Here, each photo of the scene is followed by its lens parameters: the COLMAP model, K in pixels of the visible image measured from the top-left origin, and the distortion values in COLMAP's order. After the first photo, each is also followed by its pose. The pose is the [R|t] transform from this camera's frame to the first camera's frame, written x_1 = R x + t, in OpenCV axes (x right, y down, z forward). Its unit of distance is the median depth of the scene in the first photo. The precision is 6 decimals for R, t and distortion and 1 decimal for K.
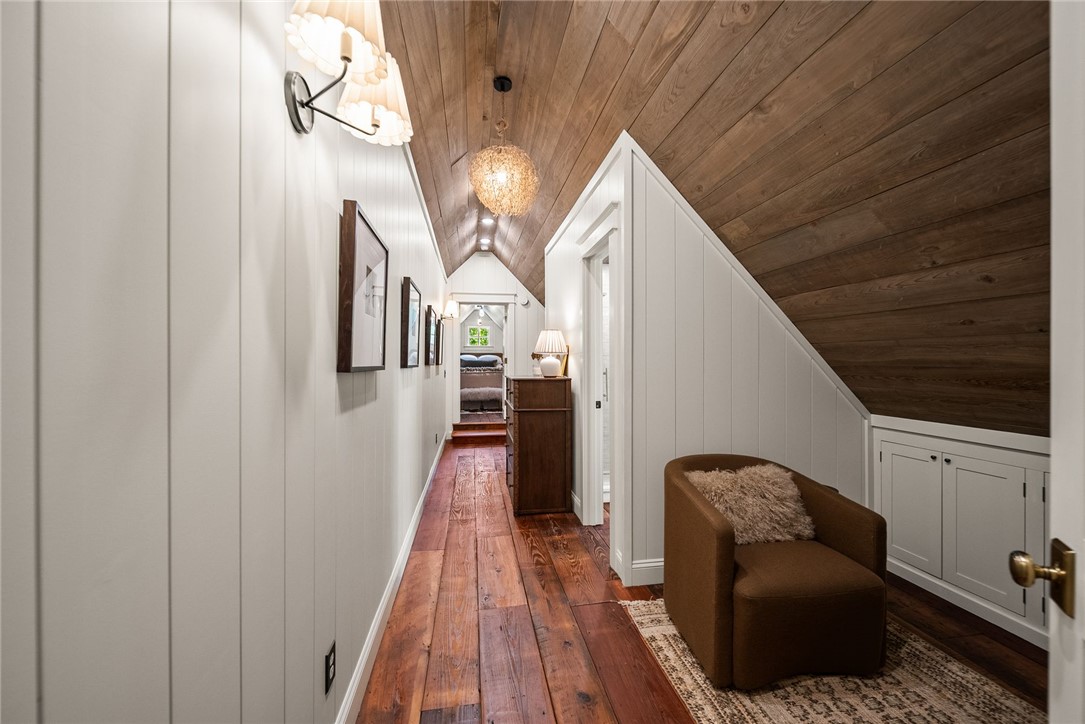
lens RADIAL K [[409.4, 0, 542.5], [0, 409.4, 362.0], [0, 0, 1]] dist [-0.000667, -0.000013]
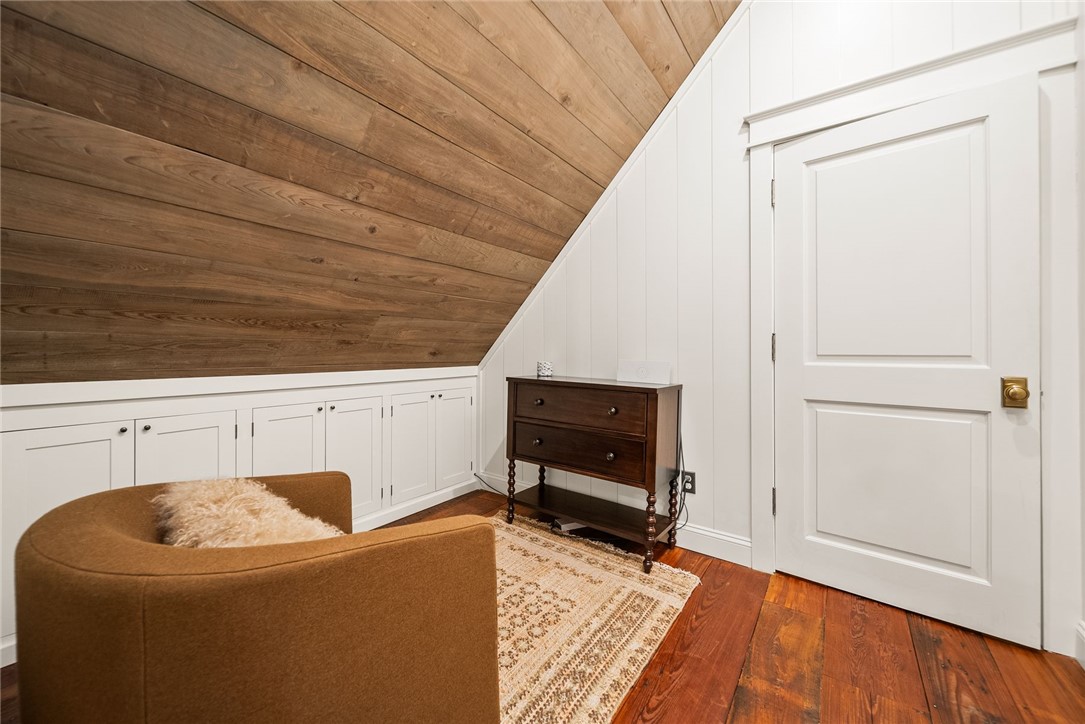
lens RADIAL K [[409.4, 0, 542.5], [0, 409.4, 362.0], [0, 0, 1]] dist [-0.000667, -0.000013]
pose [[-0.696574, -0.009064, 0.717428, -0.087071], [0.004573, 0.999844, 0.017072, 0.131653], [-0.717470, 0.015173, -0.696424, 1.206171]]
